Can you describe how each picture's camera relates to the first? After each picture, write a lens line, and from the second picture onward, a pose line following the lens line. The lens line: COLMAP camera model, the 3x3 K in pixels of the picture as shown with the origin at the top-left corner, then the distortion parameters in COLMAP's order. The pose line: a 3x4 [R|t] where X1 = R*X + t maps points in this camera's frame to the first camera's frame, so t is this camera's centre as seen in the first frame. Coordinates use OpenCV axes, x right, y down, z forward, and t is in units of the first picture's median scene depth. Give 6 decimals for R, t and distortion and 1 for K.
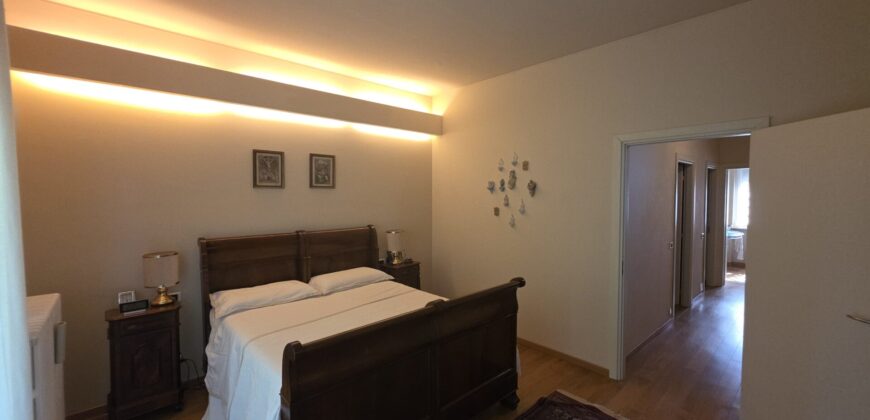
lens RADIAL K [[346.3, 0, 429.6], [0, 346.3, 208.0], [0, 0, 1]] dist [0.001998, 0.000508]
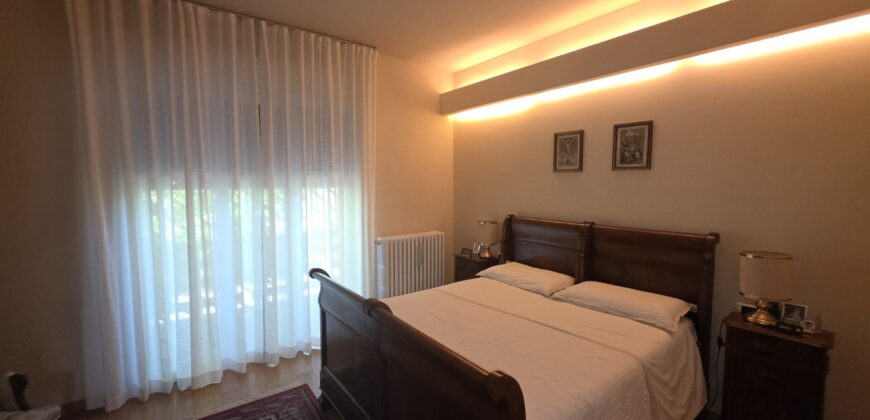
lens RADIAL K [[346.3, 0, 429.6], [0, 346.3, 208.0], [0, 0, 1]] dist [0.001998, 0.000508]
pose [[-0.104878, 0.085688, -0.990787, 0.503274], [-0.028895, 0.995598, 0.089163, -0.032526], [0.994065, 0.037980, -0.101940, 0.715498]]
